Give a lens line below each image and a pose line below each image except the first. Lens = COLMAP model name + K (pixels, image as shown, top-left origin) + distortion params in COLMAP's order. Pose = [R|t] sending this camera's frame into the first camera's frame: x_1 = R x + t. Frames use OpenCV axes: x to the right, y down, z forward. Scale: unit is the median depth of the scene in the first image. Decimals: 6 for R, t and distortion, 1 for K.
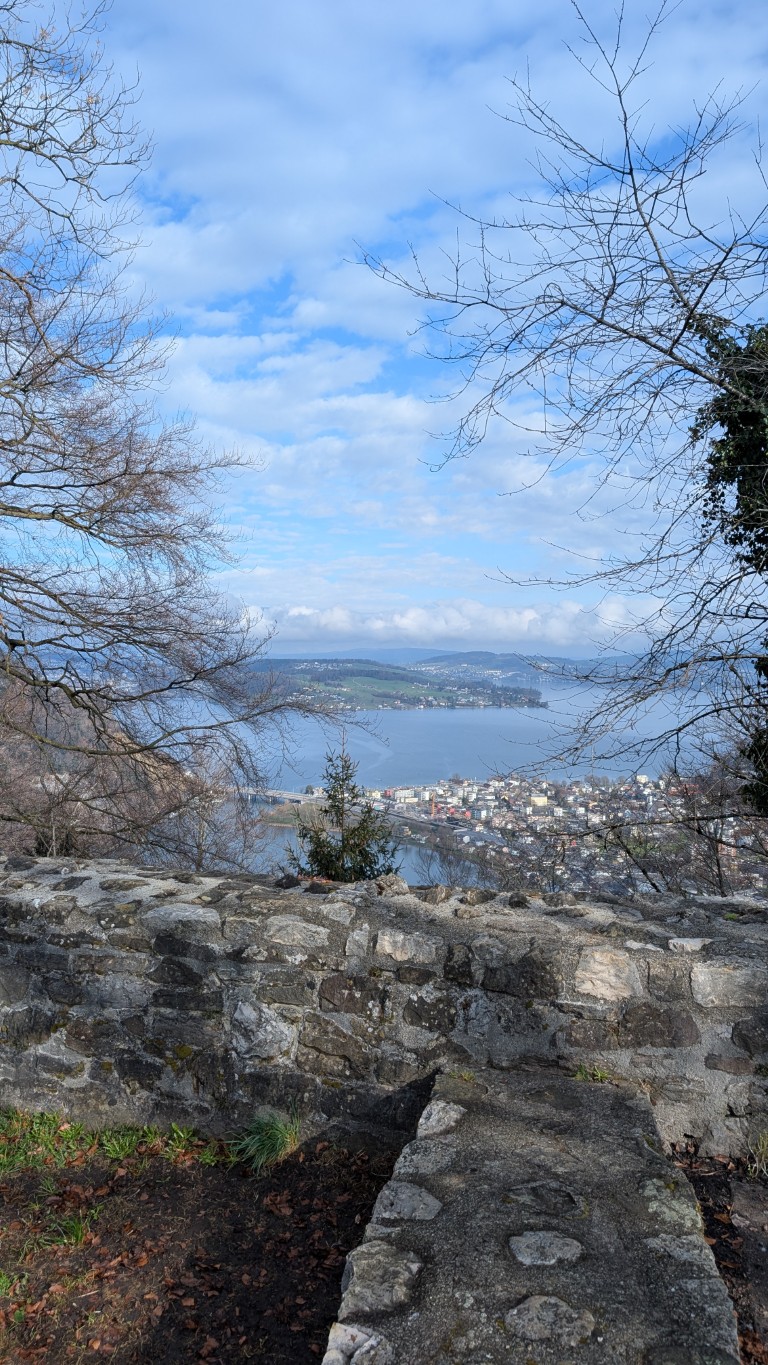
lens RADIAL K [[992.7, 0, 395.9], [0, 992.7, 665.9], [0, 0, 1]] dist [0.098795, -0.210184]
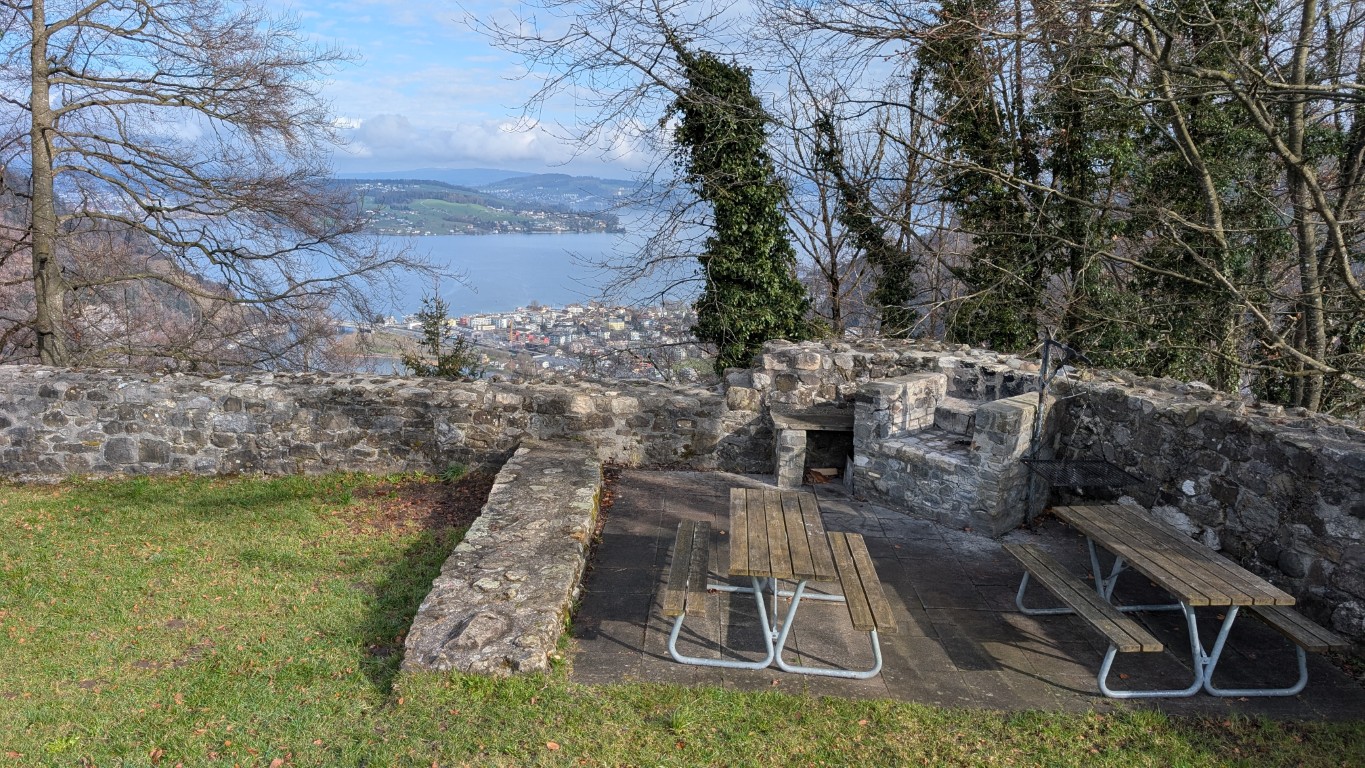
lens RADIAL K [[992.7, 0, 682.5], [0, 992.7, 384.0], [0, 0, 1]] dist [0.098795, -0.210184]
pose [[0.978404, -0.032109, 0.204193, -0.014075], [-0.007563, 0.981639, 0.190598, -0.050245], [-0.206564, -0.188026, 0.960197, -0.309901]]
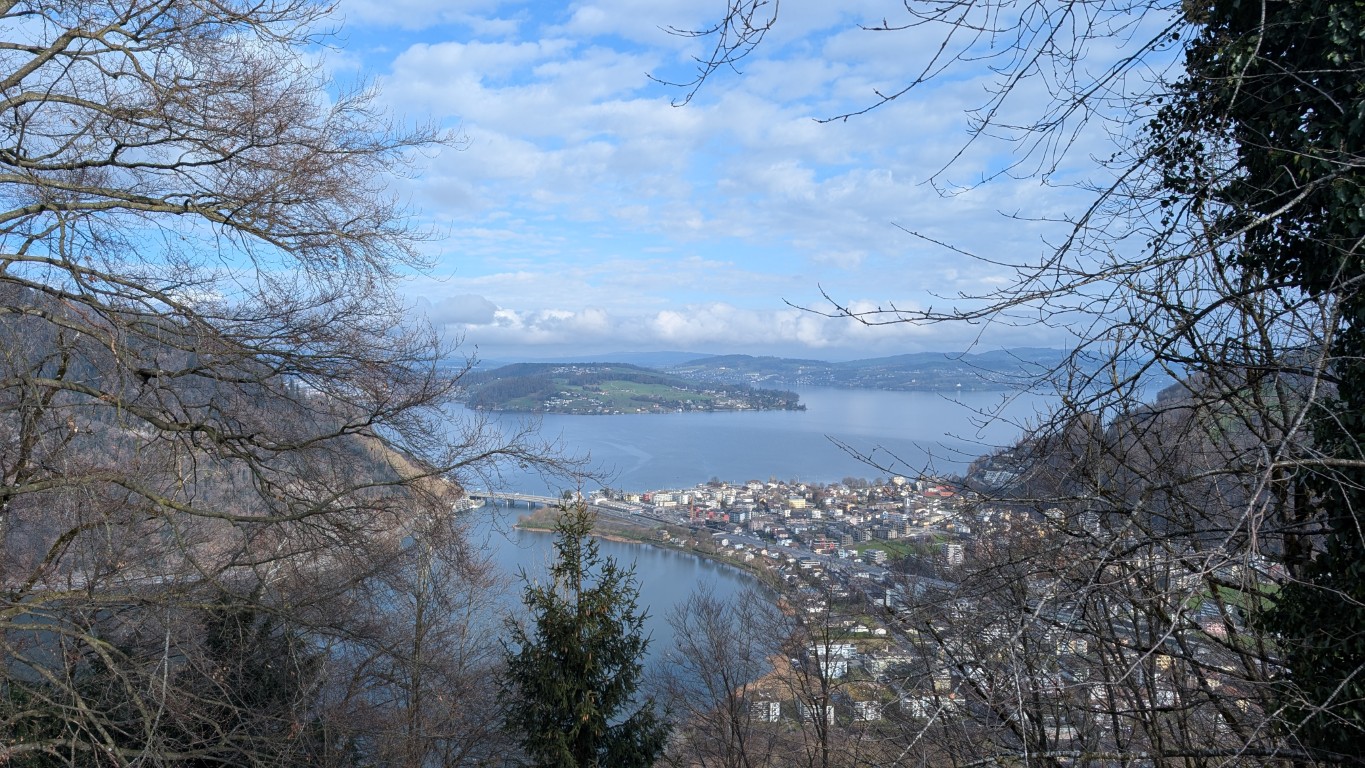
lens RADIAL K [[992.7, 0, 682.5], [0, 992.7, 384.0], [0, 0, 1]] dist [0.098795, -0.210184]
pose [[0.999567, -0.006736, 0.028660, 0.011736], [0.006316, 0.999872, 0.014727, -0.024019], [-0.028756, -0.014539, 0.999481, 0.217928]]
